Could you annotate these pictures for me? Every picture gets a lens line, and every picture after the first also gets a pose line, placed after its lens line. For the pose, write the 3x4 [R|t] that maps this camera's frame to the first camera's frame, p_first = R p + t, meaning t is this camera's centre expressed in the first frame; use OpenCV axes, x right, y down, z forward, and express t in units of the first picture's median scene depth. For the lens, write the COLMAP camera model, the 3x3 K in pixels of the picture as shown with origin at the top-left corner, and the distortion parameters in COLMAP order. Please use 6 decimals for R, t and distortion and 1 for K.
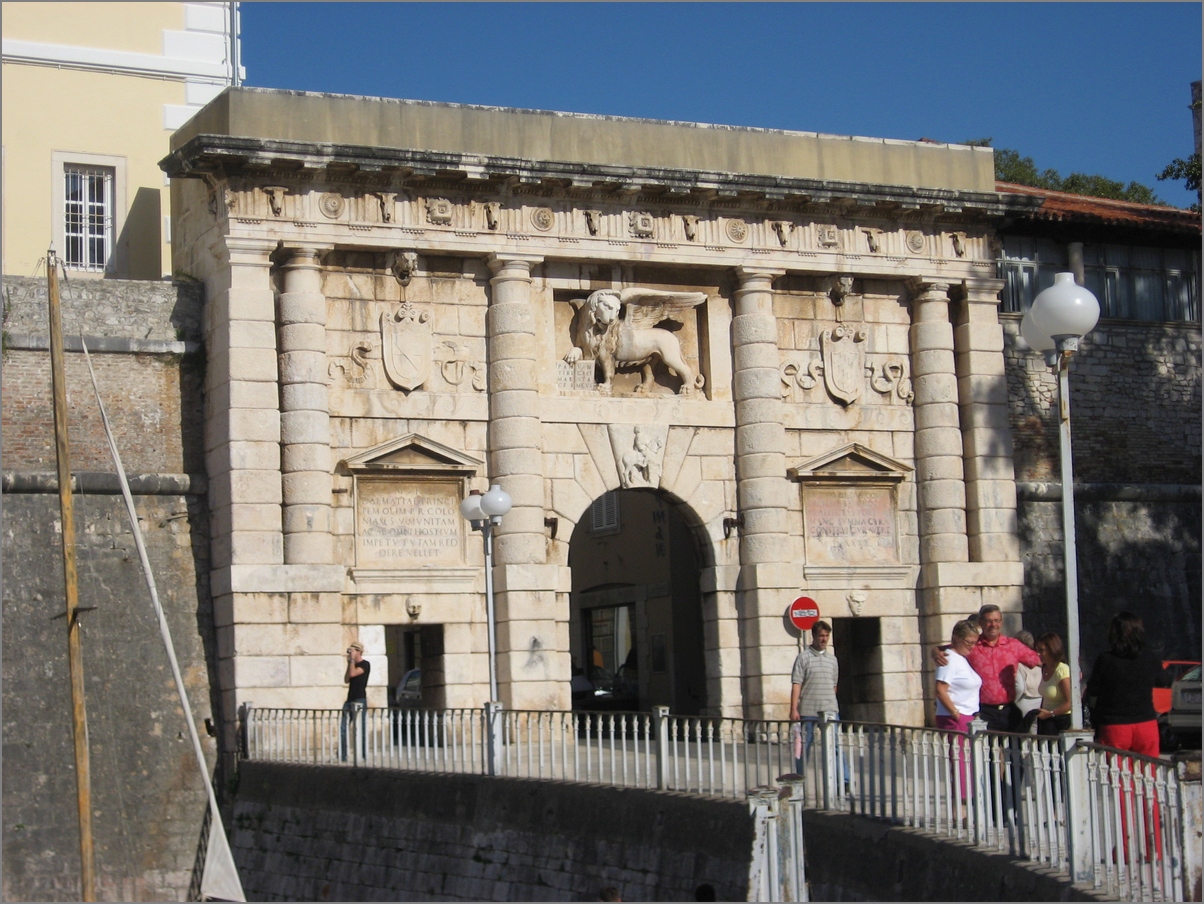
lens RADIAL K [[2494.4, 0, 601.8], [0, 2494.4, 452.1], [0, 0, 1]] dist [0.033183, 0.000000]
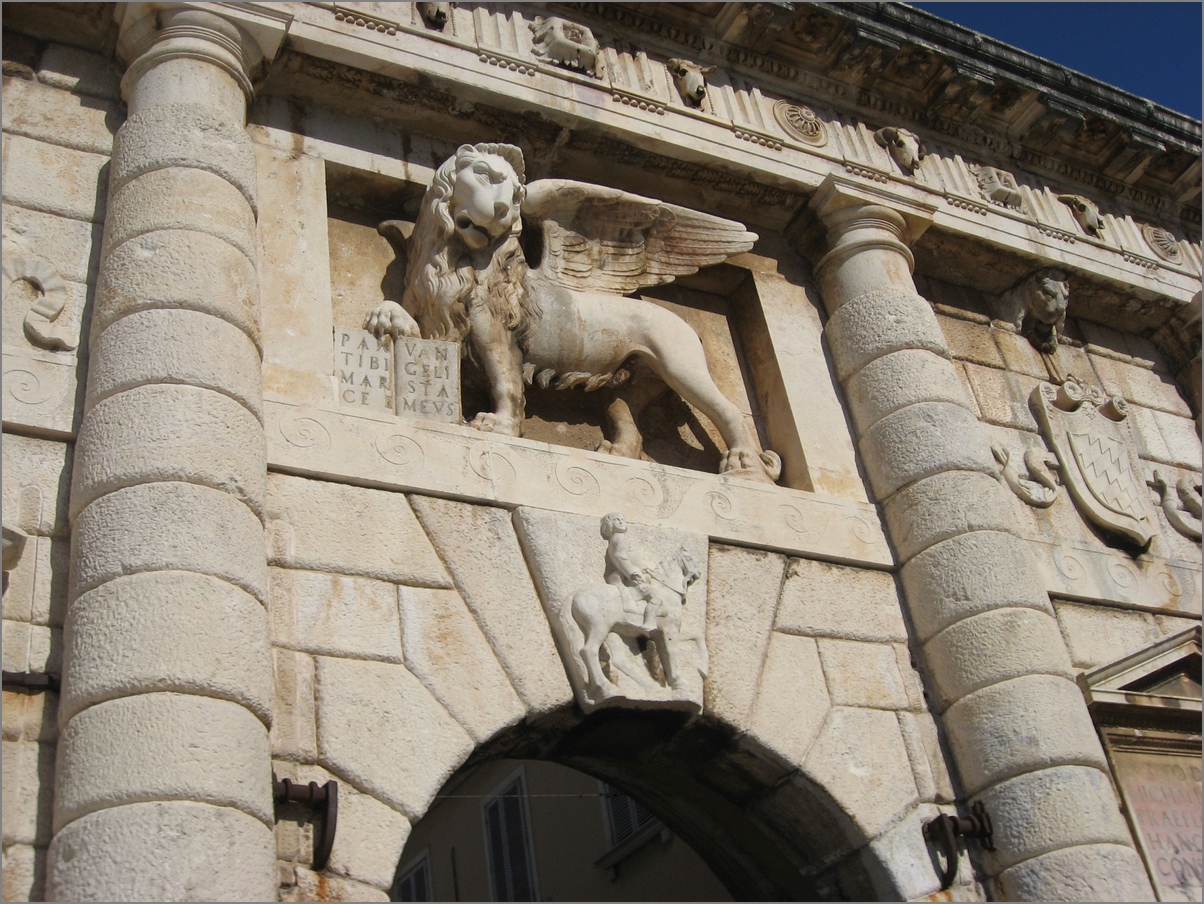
lens RADIAL K [[1450.6, 0, 602.5], [0, 1450.6, 452.5], [0, 0, 1]] dist [-0.111212, 0.000000]
pose [[0.993999, -0.071304, 0.082955, -0.000889], [0.102578, 0.871003, -0.480450, 0.067410], [-0.037996, 0.486076, 0.873090, 0.835350]]
